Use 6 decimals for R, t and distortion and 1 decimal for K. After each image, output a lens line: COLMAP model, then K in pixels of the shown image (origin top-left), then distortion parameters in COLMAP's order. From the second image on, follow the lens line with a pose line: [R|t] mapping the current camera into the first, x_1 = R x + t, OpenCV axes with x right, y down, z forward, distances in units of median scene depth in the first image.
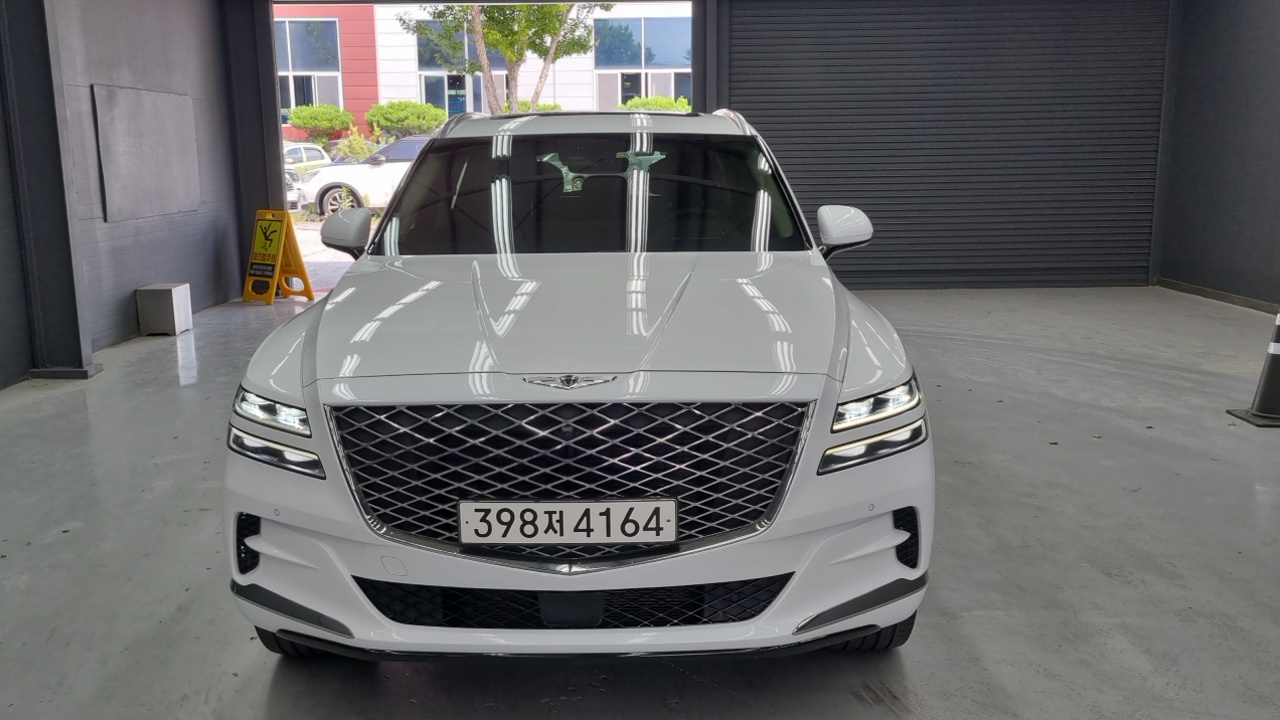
lens RADIAL K [[979.6, 0, 644.8], [0, 979.6, 360.2], [0, 0, 1]] dist [0.030913, -0.017123]
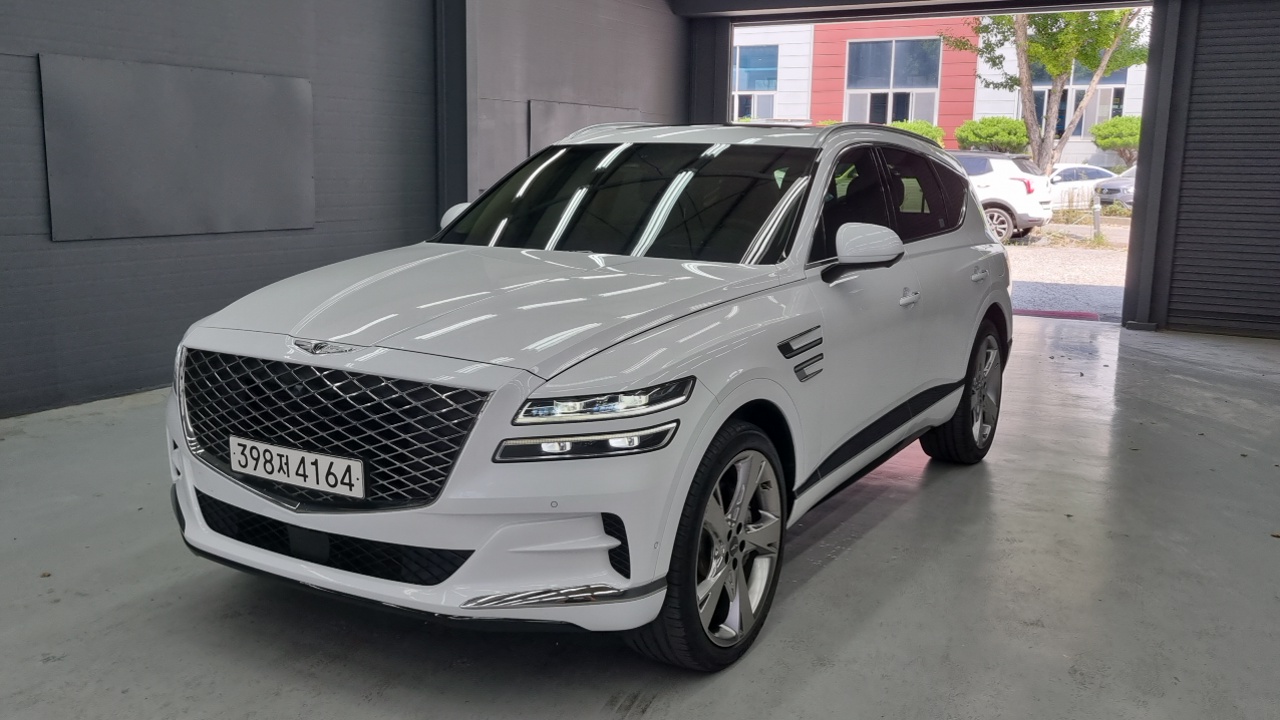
lens RADIAL K [[979.6, 0, 688.8], [0, 979.6, 349.8], [0, 0, 1]] dist [0.030913, -0.017123]
pose [[0.896159, 0.108008, -0.430388, 0.822732], [-0.118018, 0.993005, 0.003460, -0.032411], [0.427751, 0.047692, 0.902637, 0.131419]]
